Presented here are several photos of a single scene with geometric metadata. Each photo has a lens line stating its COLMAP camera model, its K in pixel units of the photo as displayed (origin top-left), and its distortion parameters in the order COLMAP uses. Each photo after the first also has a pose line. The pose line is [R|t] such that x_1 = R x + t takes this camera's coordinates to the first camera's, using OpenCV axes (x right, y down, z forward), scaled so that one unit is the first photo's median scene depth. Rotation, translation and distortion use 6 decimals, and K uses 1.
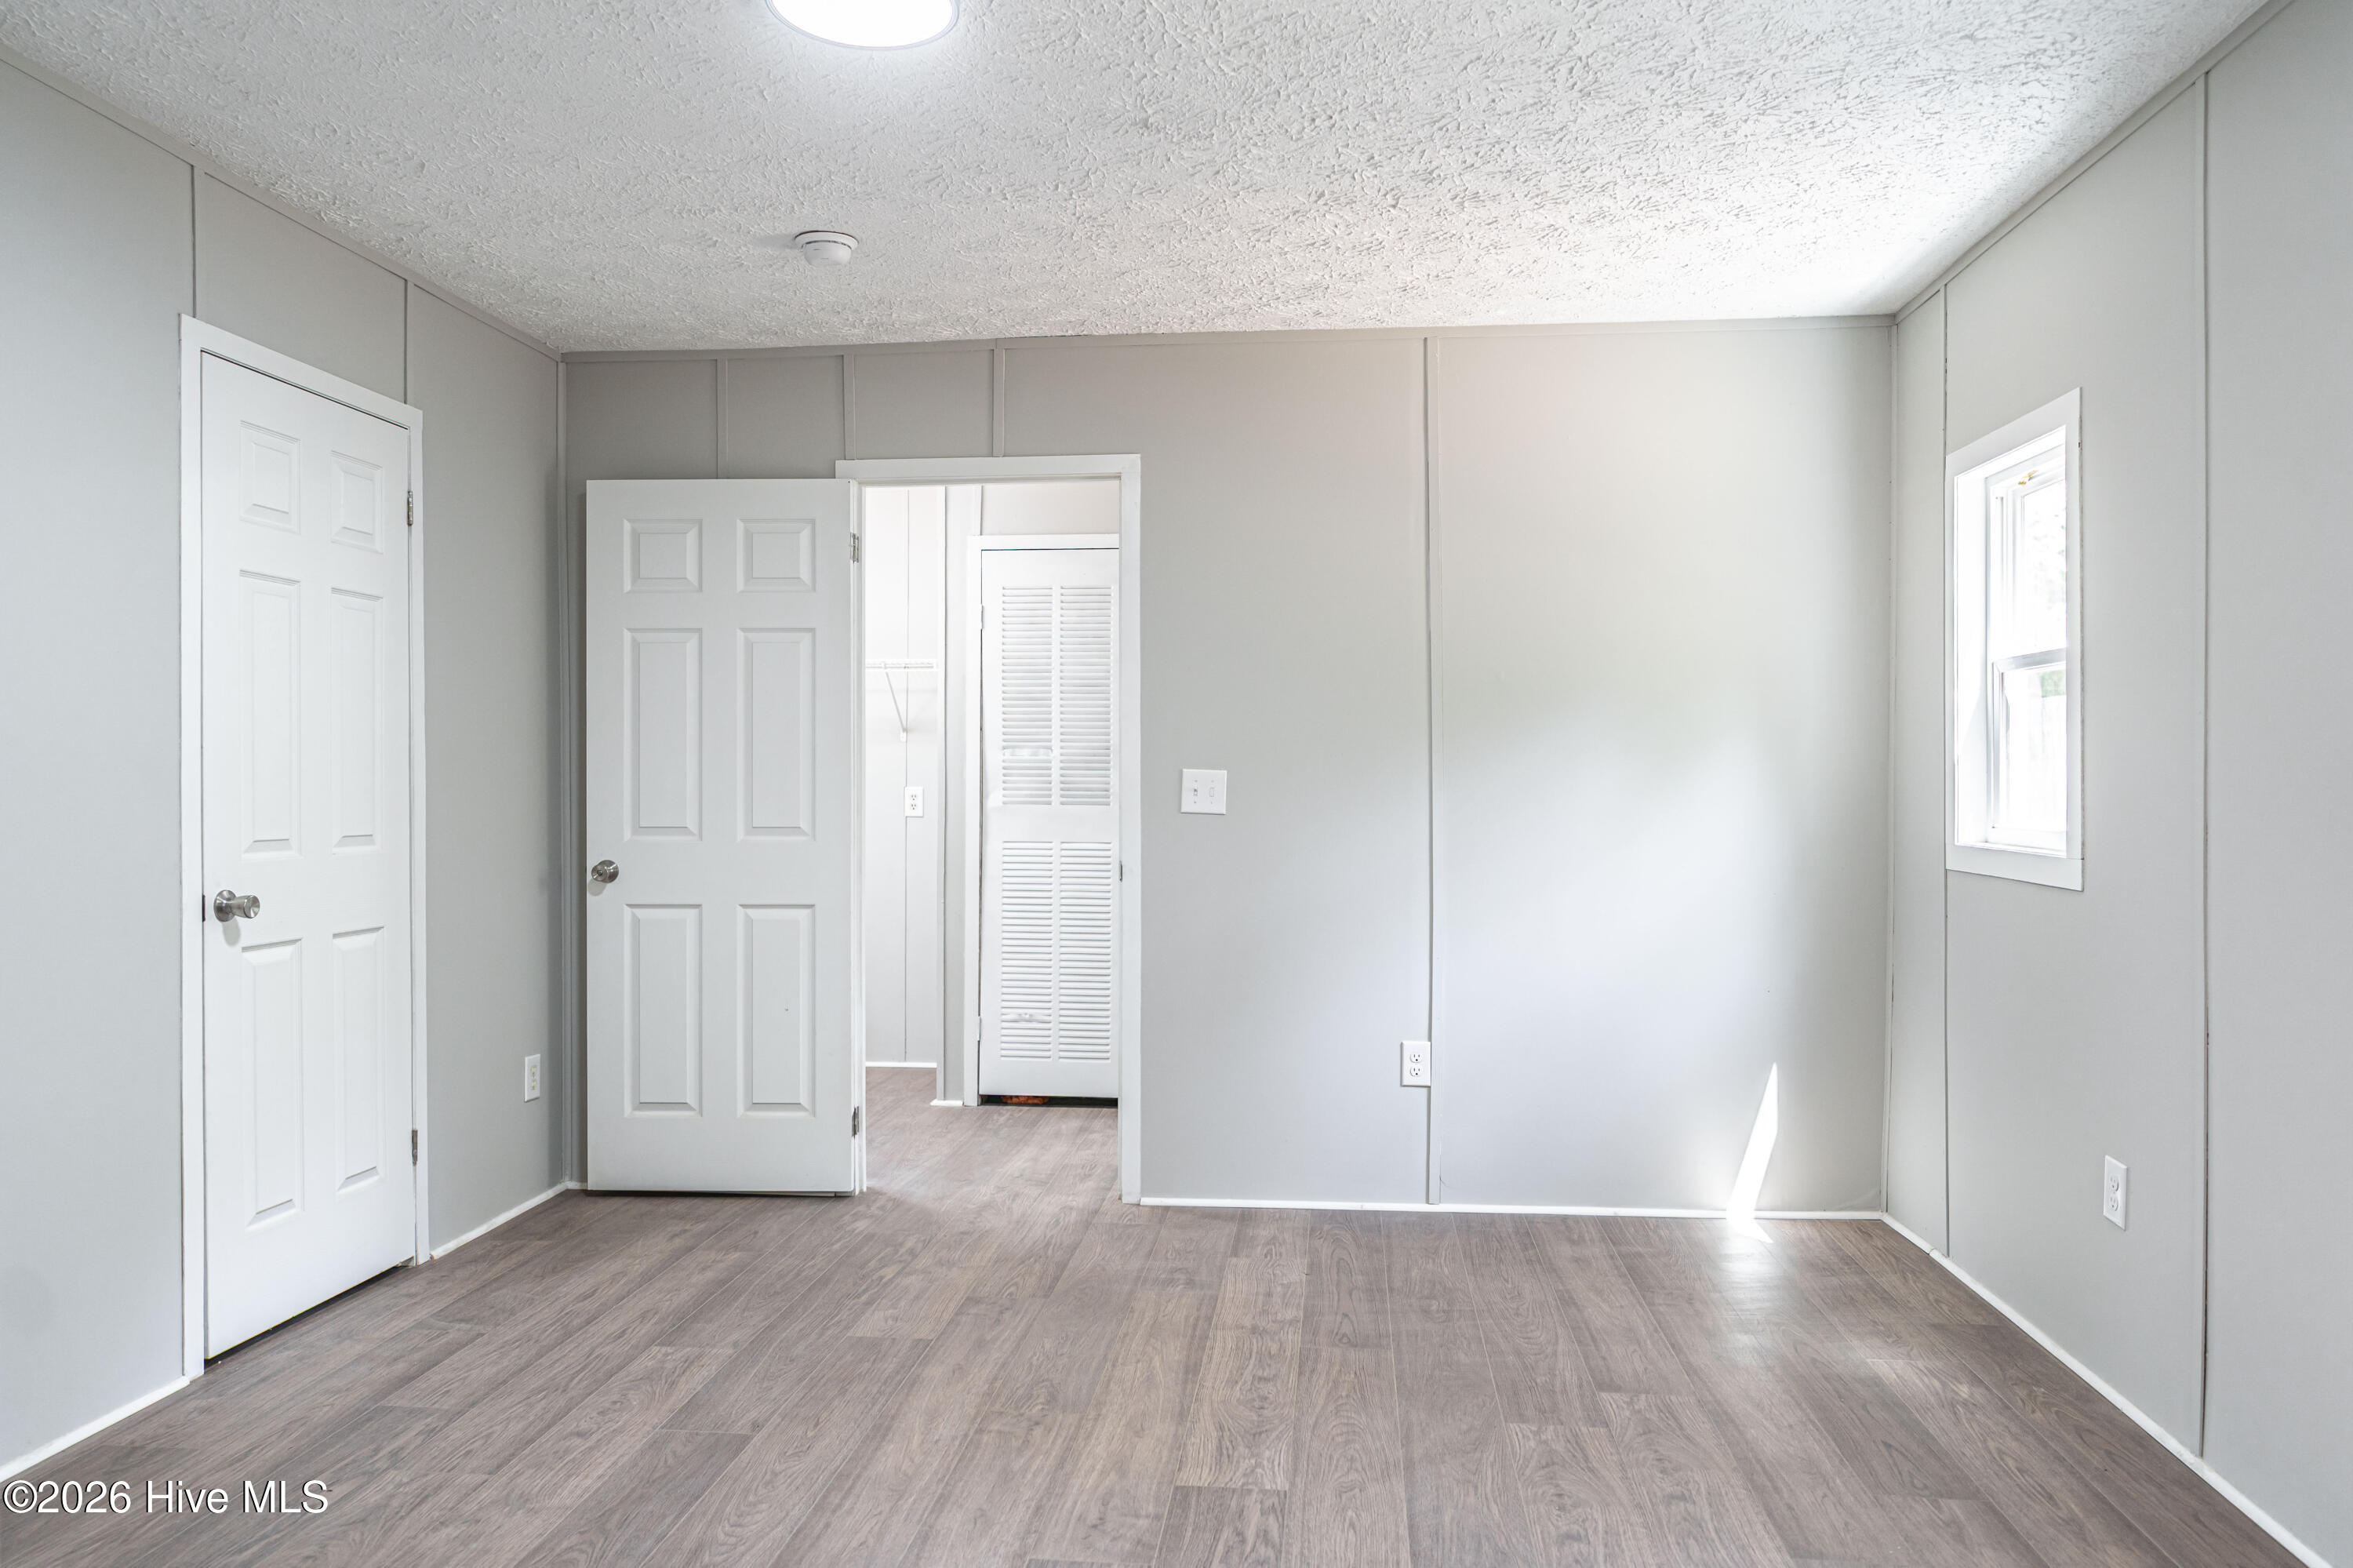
lens RADIAL K [[1613.5, 0, 1150.2], [0, 1613.5, 788.9], [0, 0, 1]] dist [-0.005892, 0.004681]
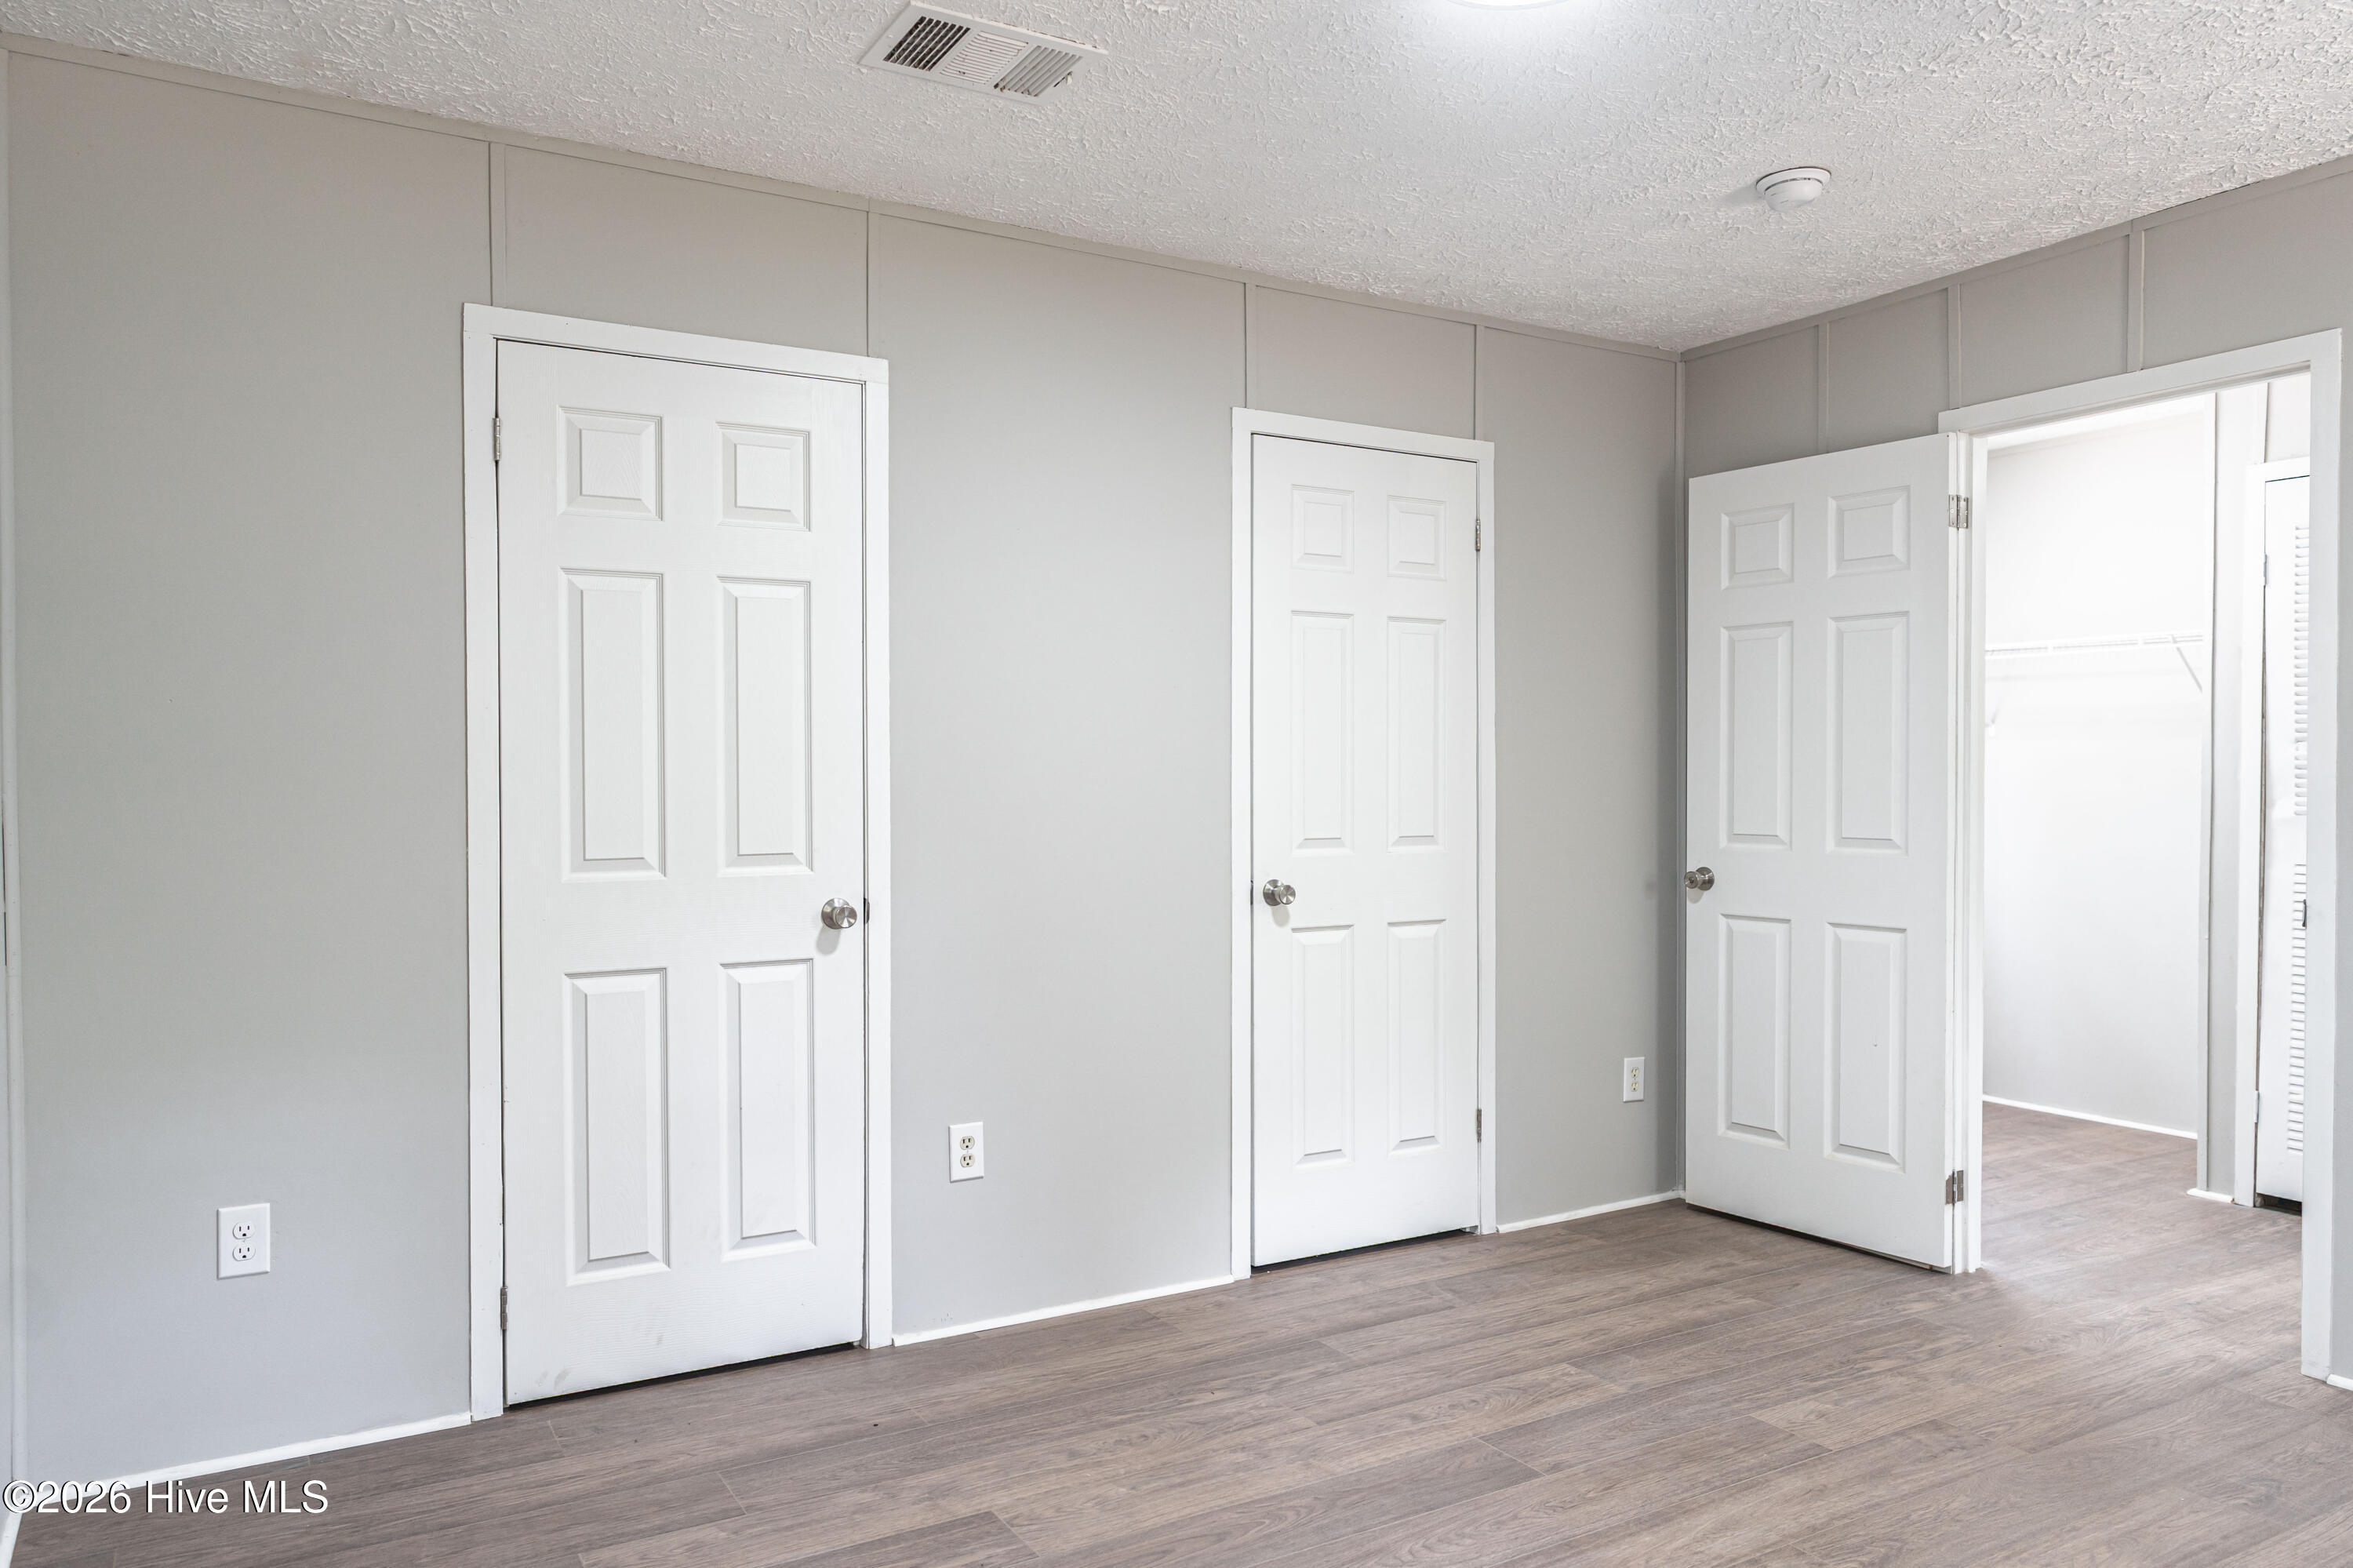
lens RADIAL K [[1613.5, 0, 1150.2], [0, 1613.5, 788.9], [0, 0, 1]] dist [-0.005892, 0.004681]
pose [[0.599520, 0.004706, -0.800346, 0.282301], [-0.000720, 0.999985, 0.005341, -0.009454], [0.800359, -0.002626, 0.599515, 0.177150]]
